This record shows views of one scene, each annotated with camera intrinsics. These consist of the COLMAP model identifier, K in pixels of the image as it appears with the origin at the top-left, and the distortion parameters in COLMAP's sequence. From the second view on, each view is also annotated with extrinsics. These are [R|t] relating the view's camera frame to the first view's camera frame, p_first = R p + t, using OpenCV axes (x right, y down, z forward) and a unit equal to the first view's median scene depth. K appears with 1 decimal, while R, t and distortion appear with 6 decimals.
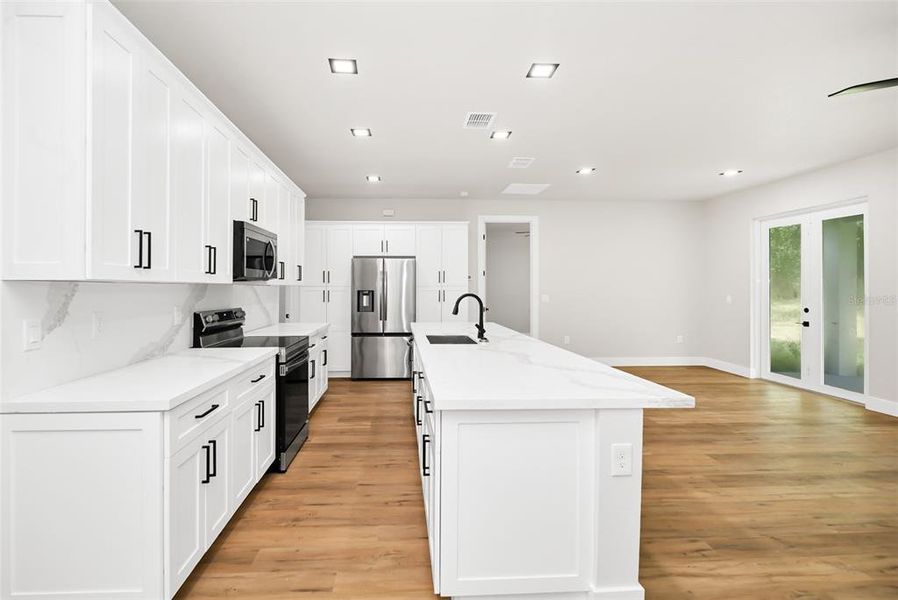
lens RADIAL K [[439.5, 0, 442.1], [0, 439.5, 283.8], [0, 0, 1]] dist [0.001473, 0.000236]
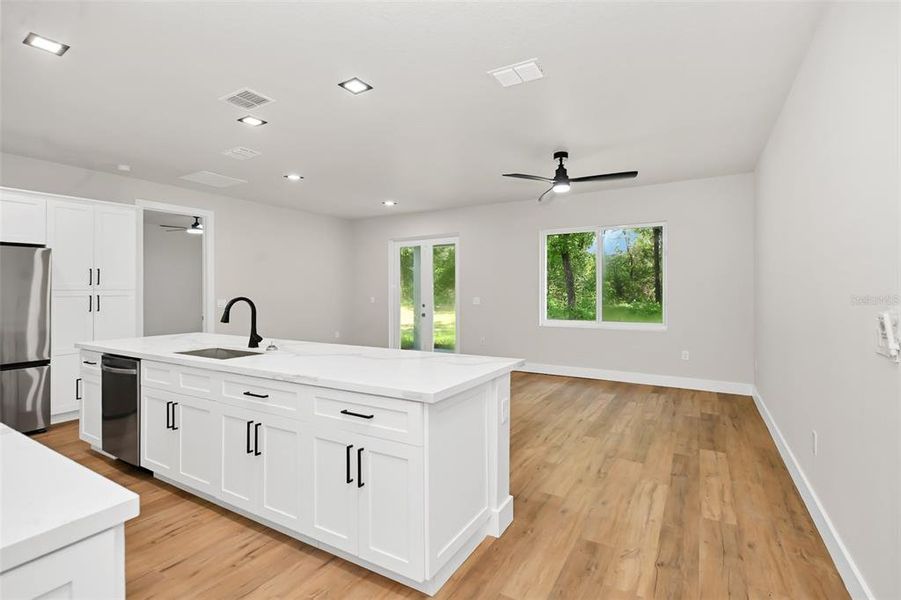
lens RADIAL K [[409.6, 0, 484.4], [0, 409.6, 289.6], [0, 0, 1]] dist [-0.011683, -0.000034]
pose [[0.527895, -0.001325, 0.849309, -0.366079], [-0.000598, 0.999998, 0.001931, 0.005330], [-0.849310, -0.001527, 0.527893, 0.176000]]
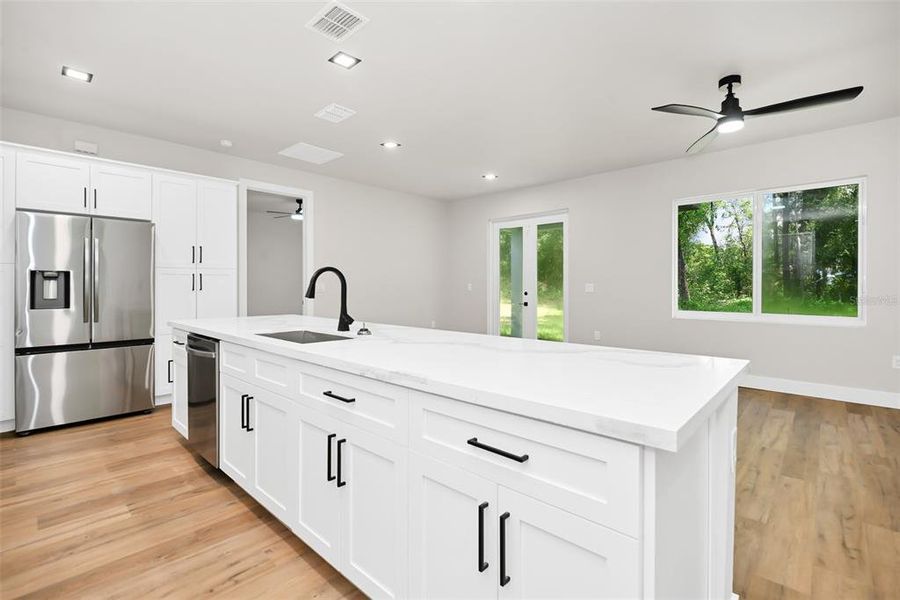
lens RADIAL K [[414.6, 0, 468.1], [0, 414.6, 284.9], [0, 0, 1]] dist [-0.015487, -0.000014]
pose [[0.721543, -0.003577, 0.692361, -0.228471], [0.000636, 0.999990, 0.004504, 0.047231], [-0.692370, -0.002810, 0.721537, 0.387731]]
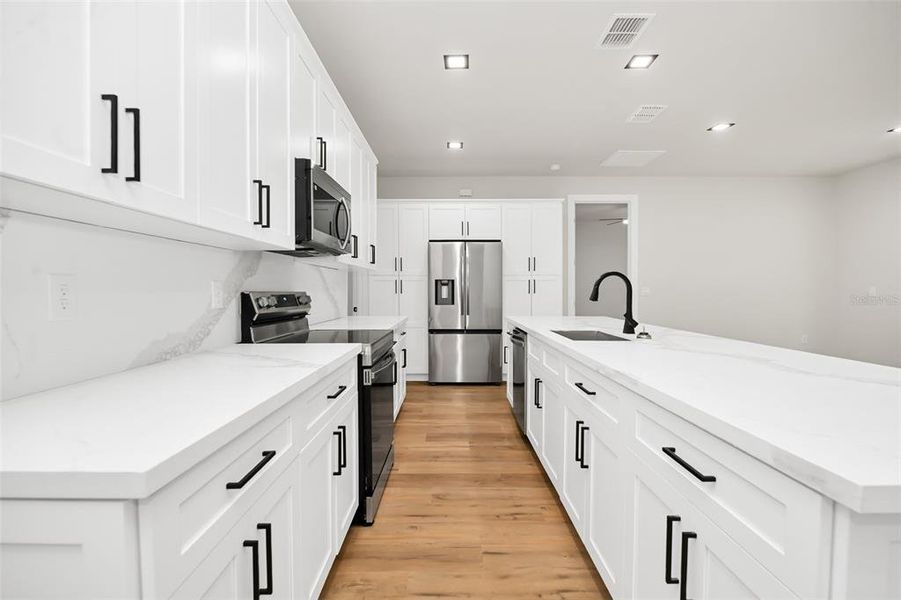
lens RADIAL K [[416.7, 0, 451.8], [0, 416.7, 296.6], [0, 0, 1]] dist [-0.000020, -0.000108]
pose [[0.996979, -0.002153, -0.077646, -0.148873], [0.003767, 0.999780, 0.020655, 0.047839], [0.077584, -0.020885, 0.996767, 0.301092]]
